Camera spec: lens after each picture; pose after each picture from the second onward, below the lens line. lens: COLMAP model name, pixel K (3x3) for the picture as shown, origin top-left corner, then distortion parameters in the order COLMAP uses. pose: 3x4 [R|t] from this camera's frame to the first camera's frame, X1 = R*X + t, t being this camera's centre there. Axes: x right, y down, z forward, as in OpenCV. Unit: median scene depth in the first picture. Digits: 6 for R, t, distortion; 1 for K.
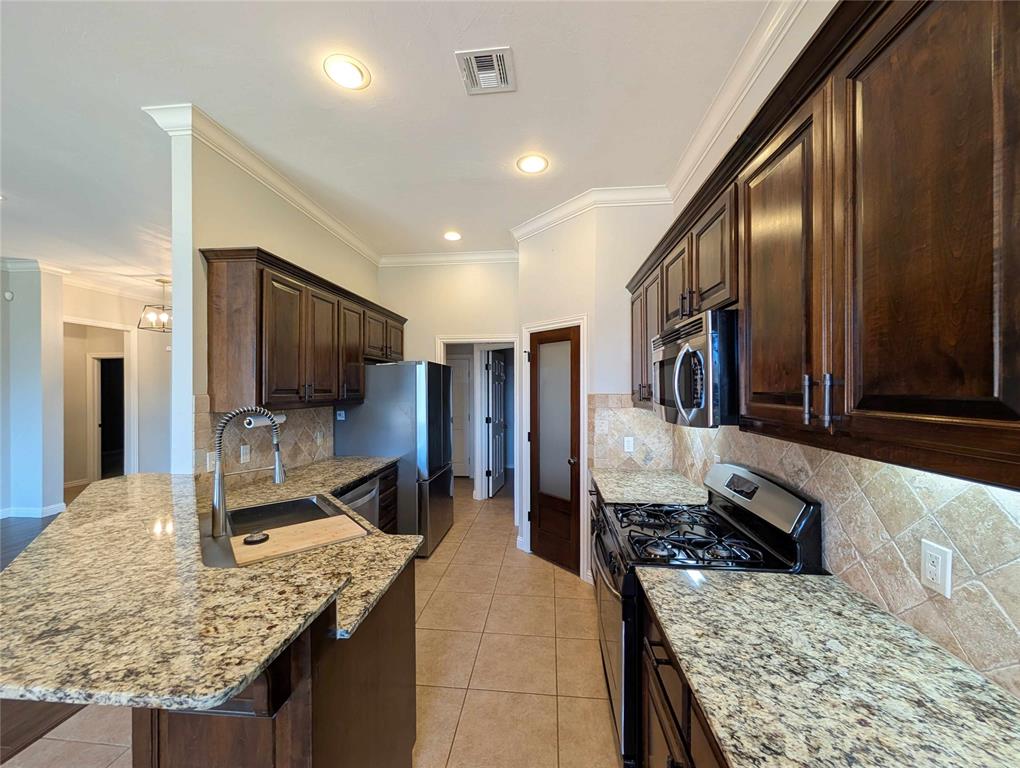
lens RADIAL K [[386.2, 0, 511.4], [0, 386.2, 386.7], [0, 0, 1]] dist [-0.002746, 0.000434]
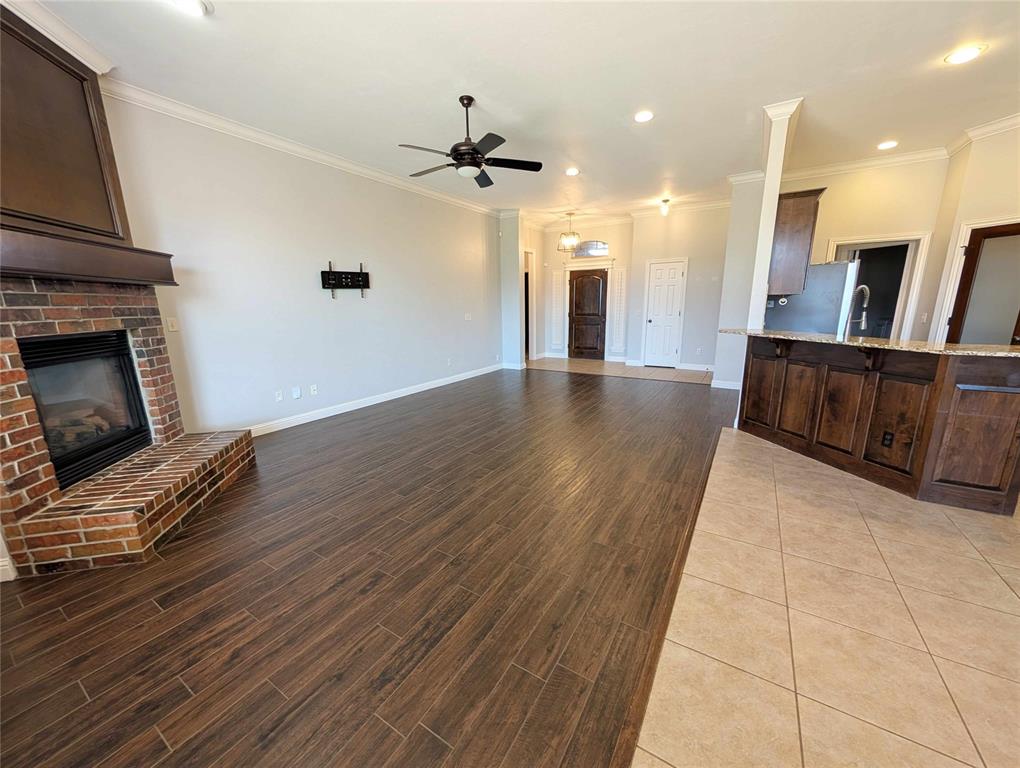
lens RADIAL K [[386.2, 0, 510.5], [0, 386.2, 389.0], [0, 0, 1]] dist [-0.002746, 0.000434]
pose [[0.892940, 0.088720, -0.441347, -0.513813], [0.014859, 0.974045, 0.225867, 0.036267], [0.449931, -0.208244, 0.868445, -0.574498]]
